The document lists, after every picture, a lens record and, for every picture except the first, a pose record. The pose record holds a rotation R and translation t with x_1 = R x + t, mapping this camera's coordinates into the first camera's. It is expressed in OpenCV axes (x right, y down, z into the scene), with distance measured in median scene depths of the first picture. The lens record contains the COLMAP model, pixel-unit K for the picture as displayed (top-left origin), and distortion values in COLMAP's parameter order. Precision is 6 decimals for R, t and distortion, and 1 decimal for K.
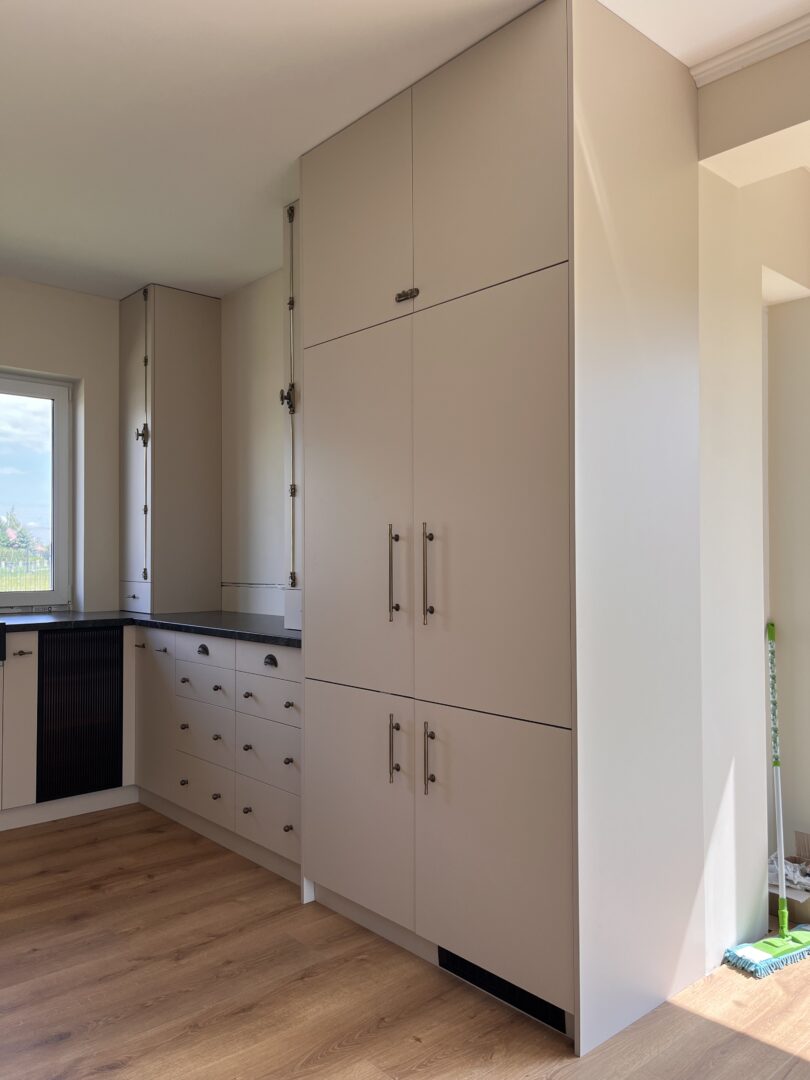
lens RADIAL K [[823.9, 0, 409.2], [0, 823.9, 544.9], [0, 0, 1]] dist [0.074184, -0.106643]
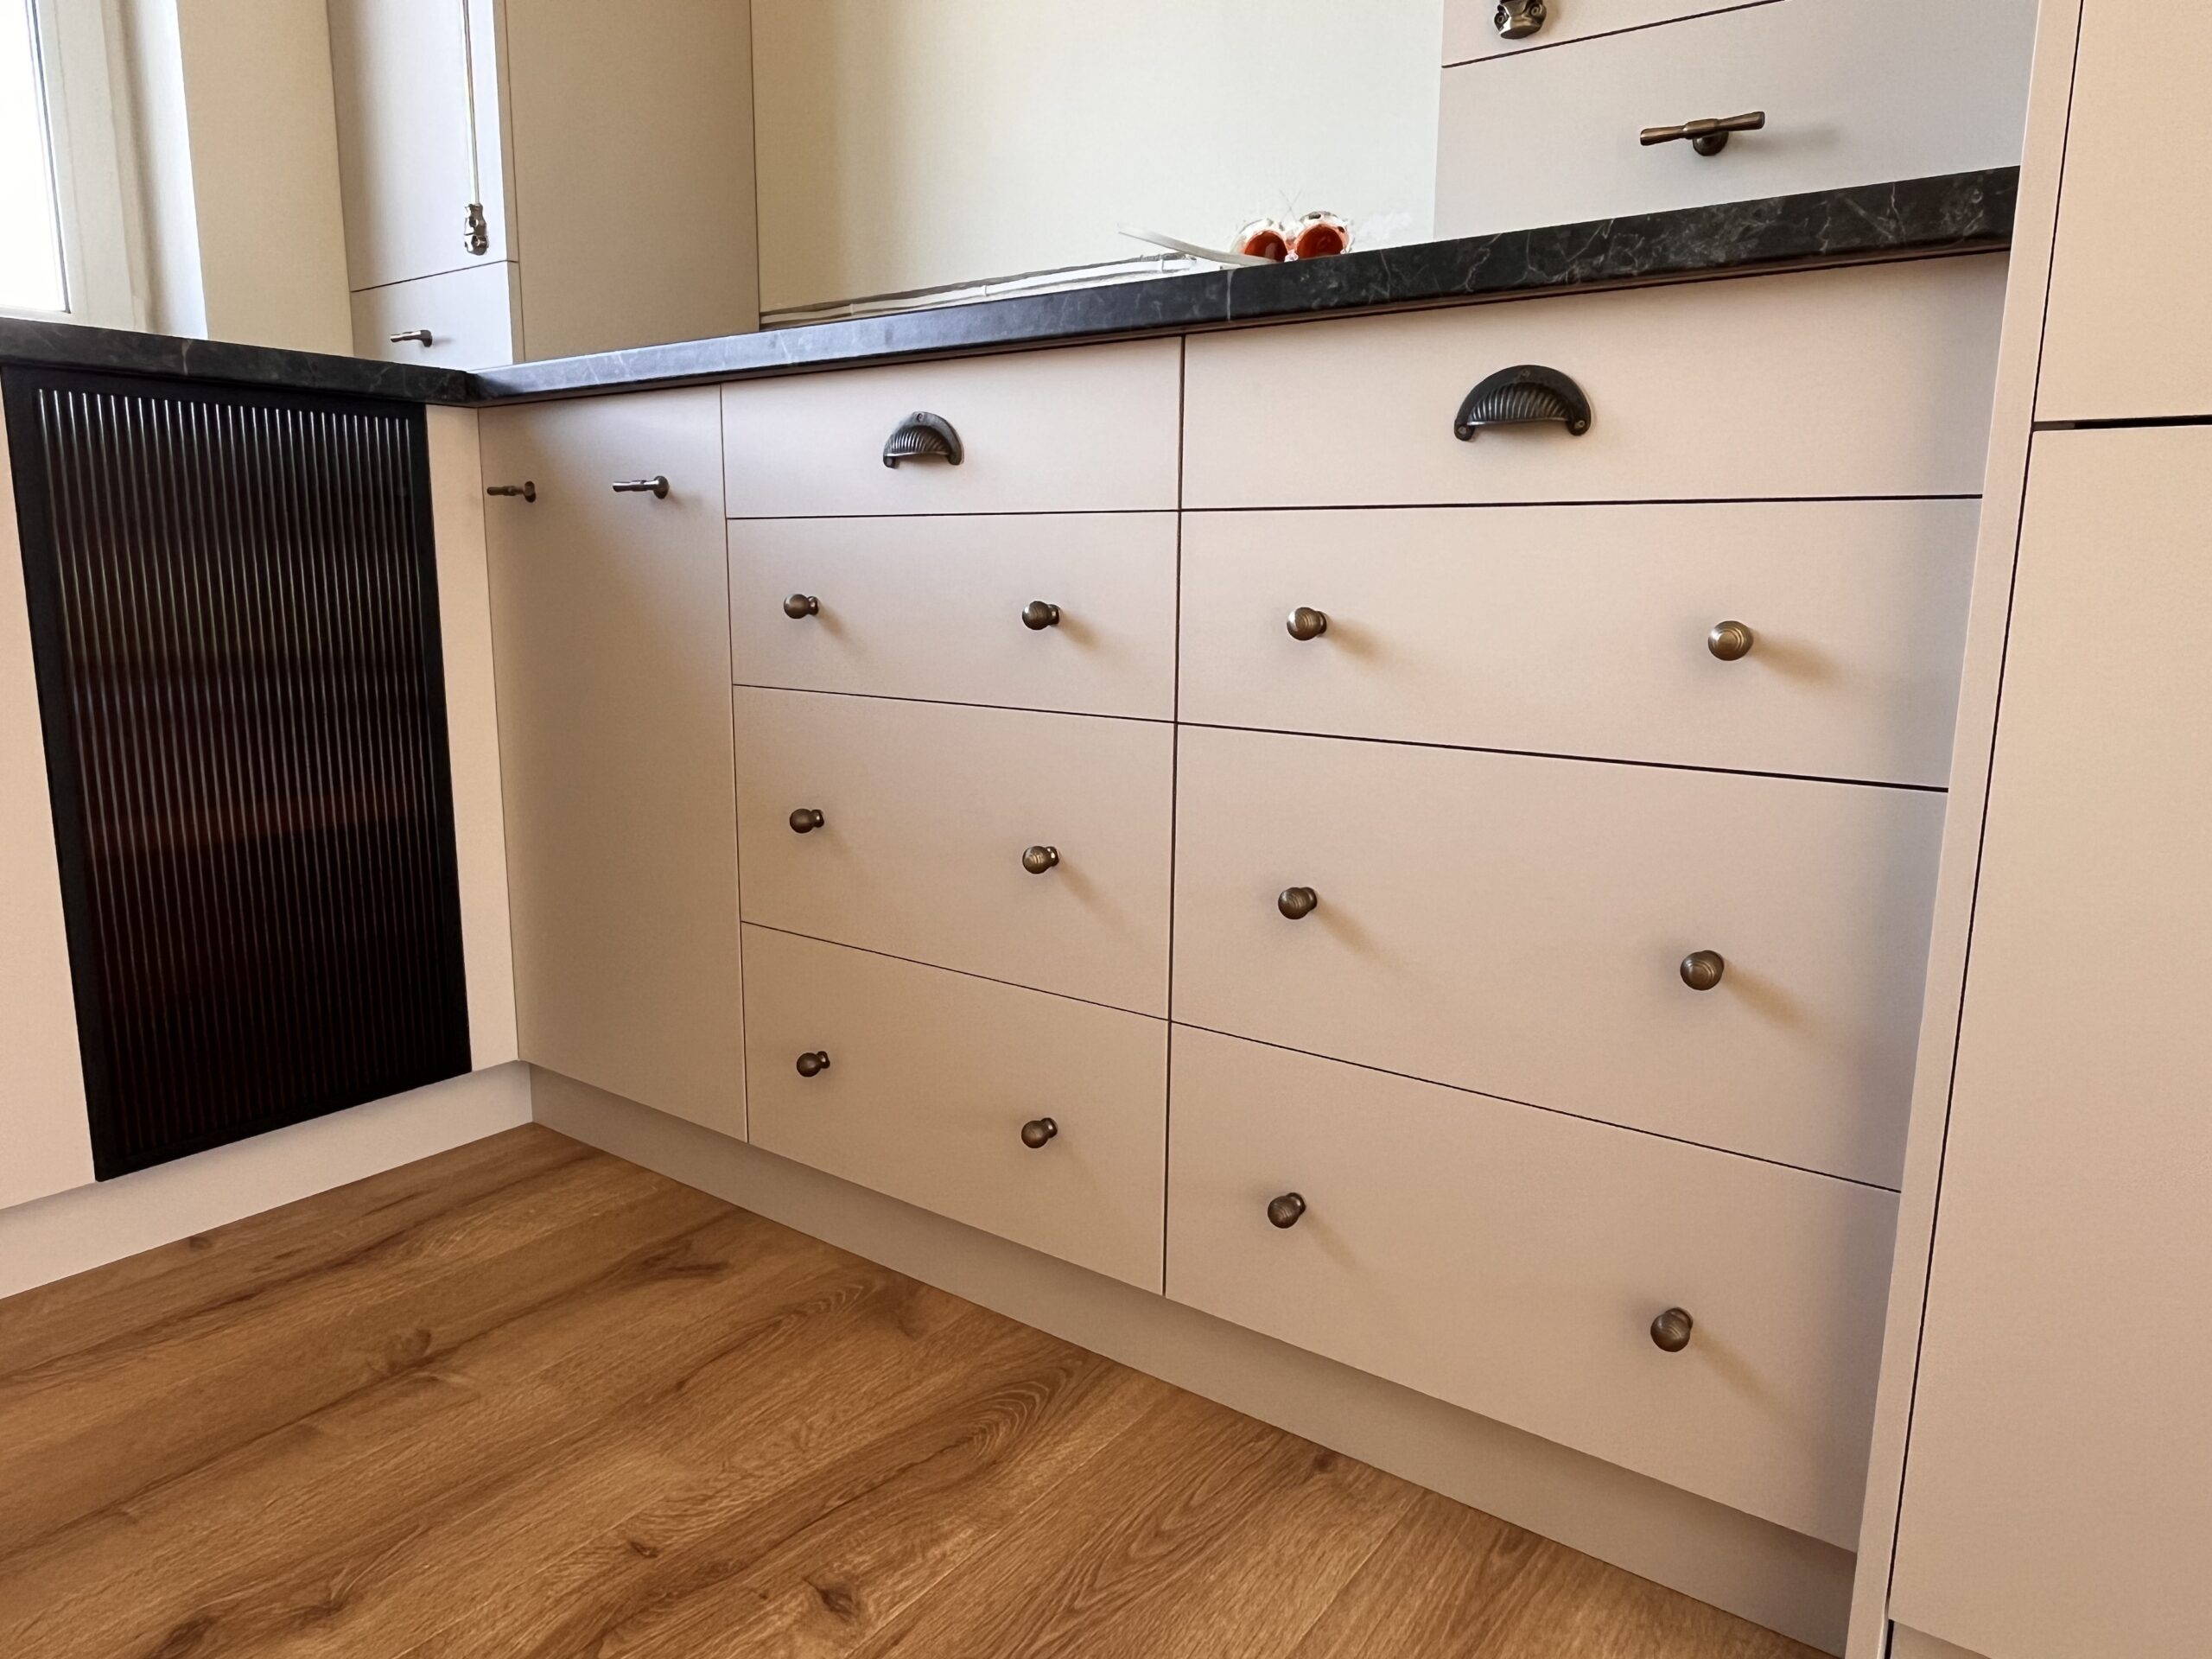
lens RADIAL K [[1430.4, 0, 1096.5], [0, 1430.4, 824.4], [0, 0, 1]] dist [-0.008398, 0.003852]
pose [[0.978245, -0.024297, 0.206025, -0.276317], [-0.015819, 0.981489, 0.190863, 0.148150], [-0.206849, -0.189970, 0.959753, 0.630026]]
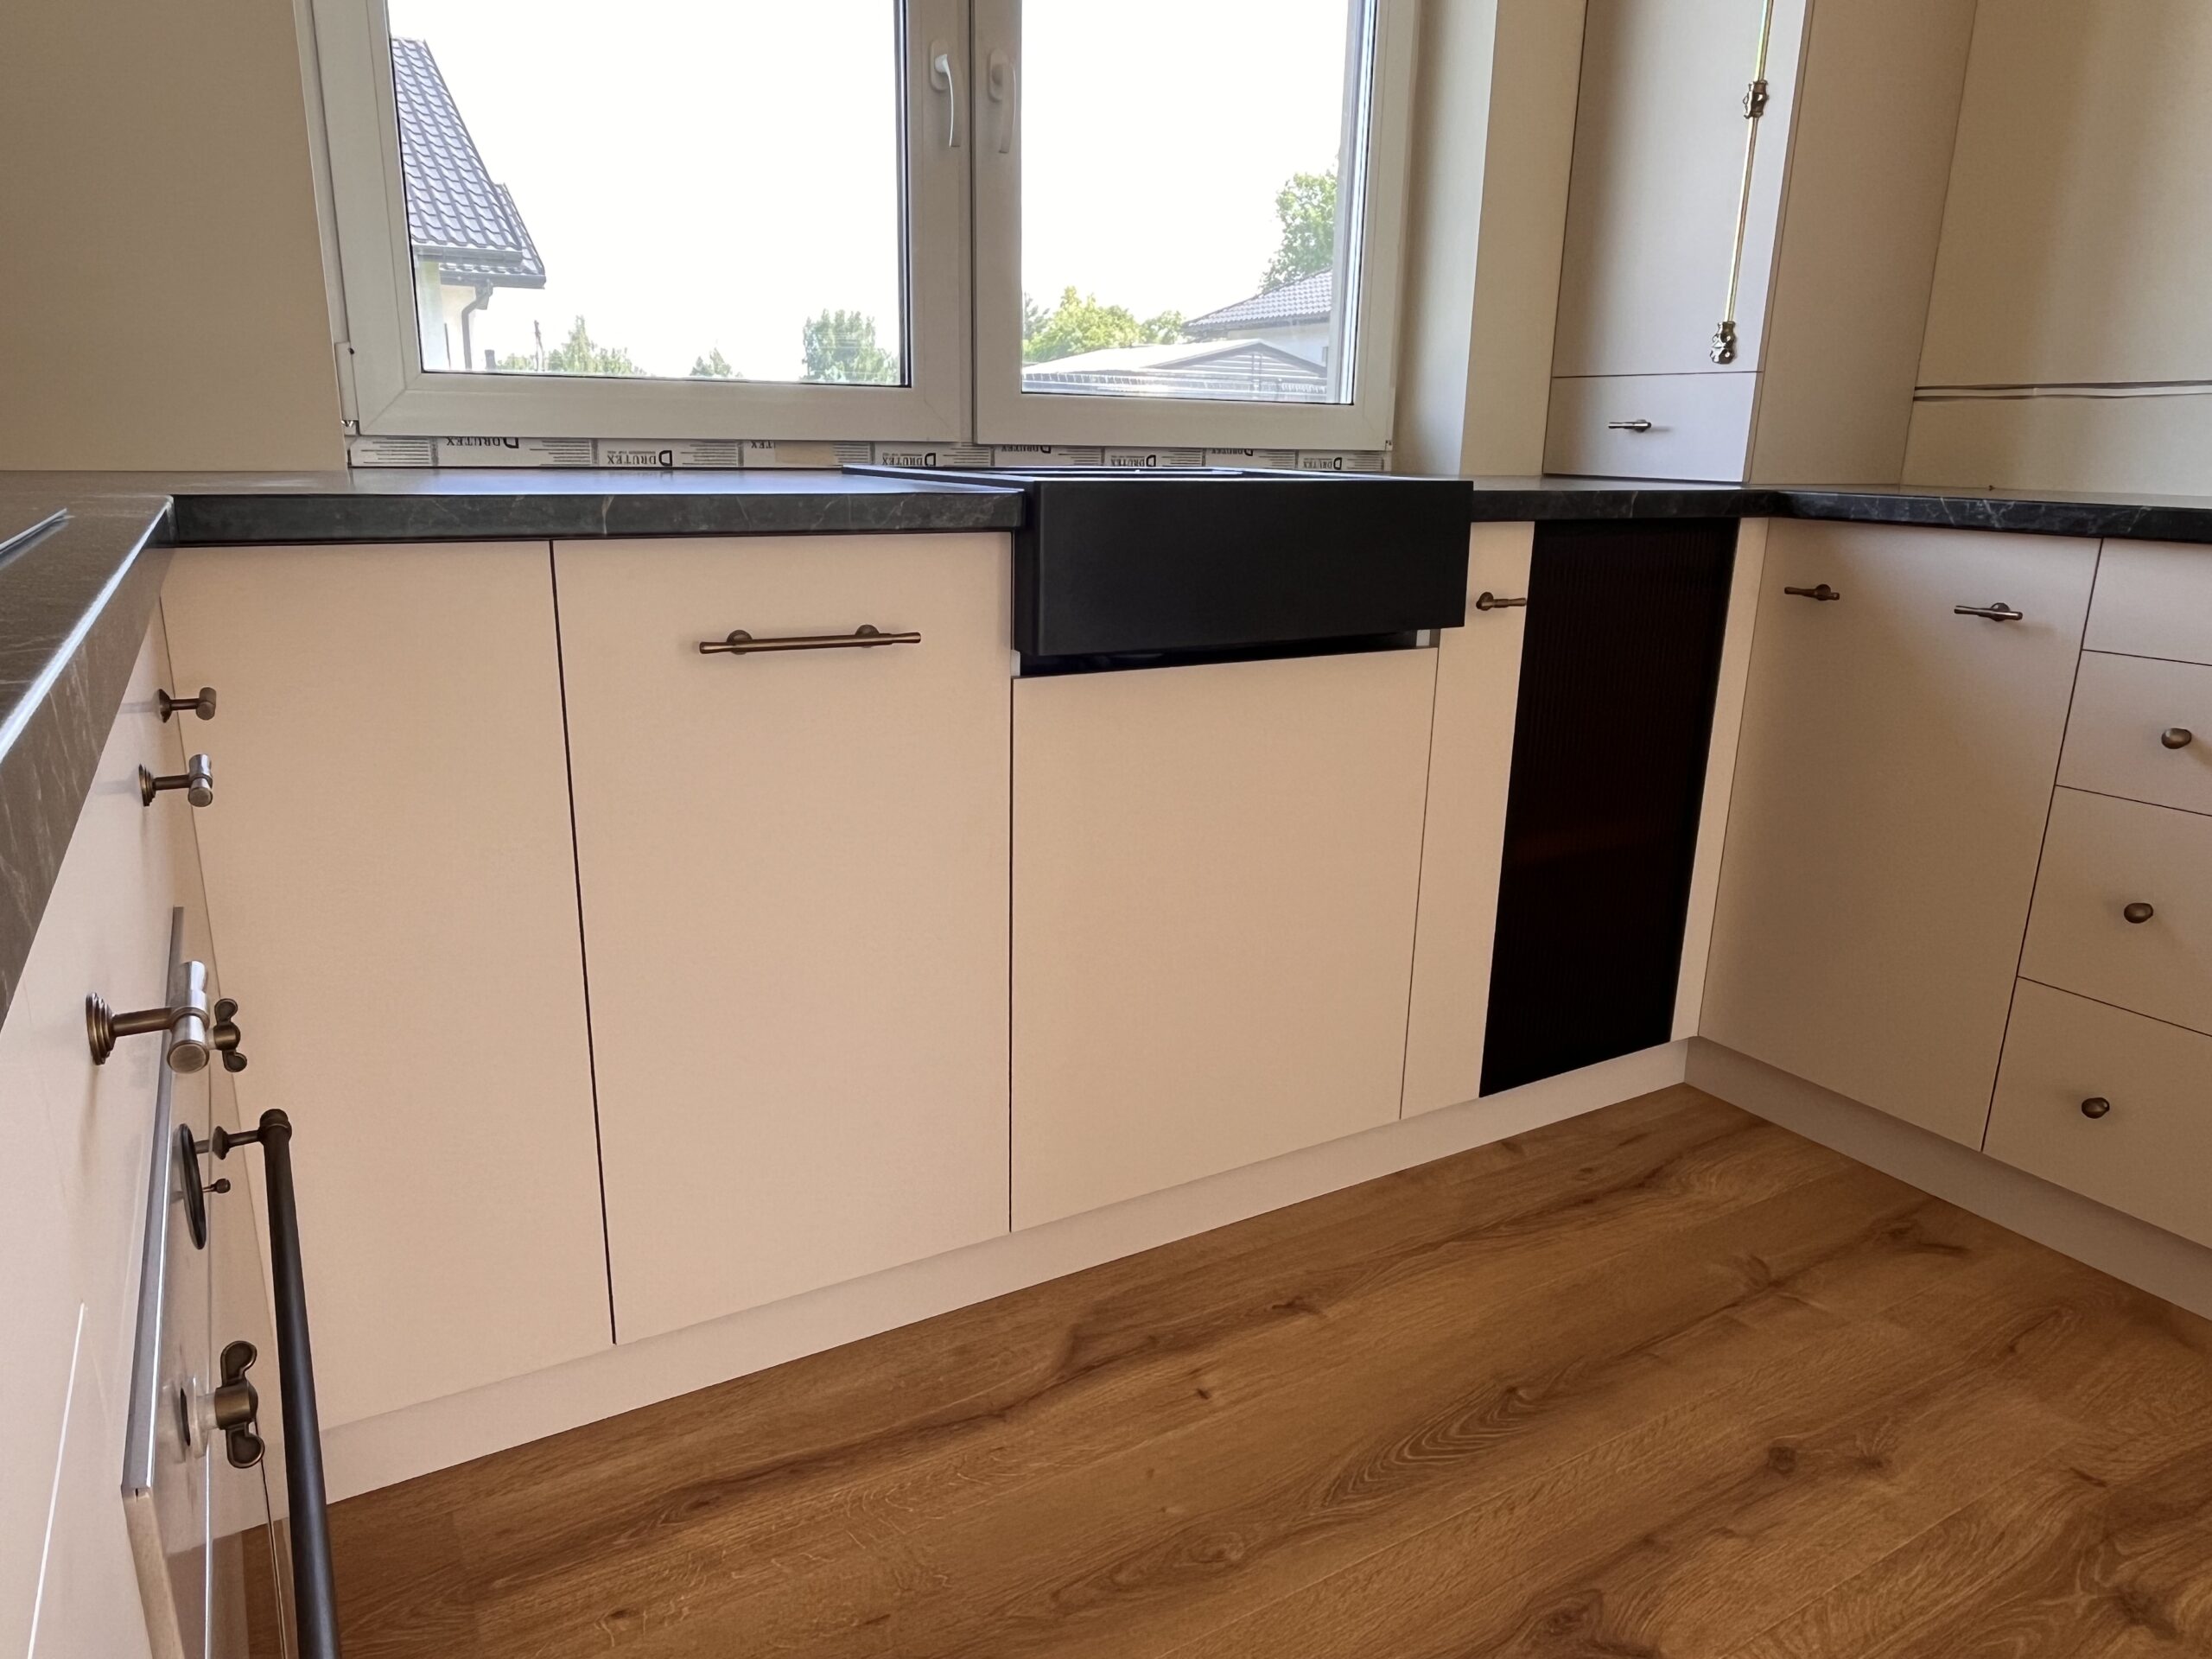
lens RADIAL K [[1430.4, 0, 1092.1], [0, 1430.4, 834.5], [0, 0, 1]] dist [-0.008398, 0.003852]
pose [[0.981414, 0.070174, -0.178610, -0.519775], [-0.017400, 0.959448, 0.281347, 0.075797], [0.191110, -0.273010, 0.942837, 0.527849]]
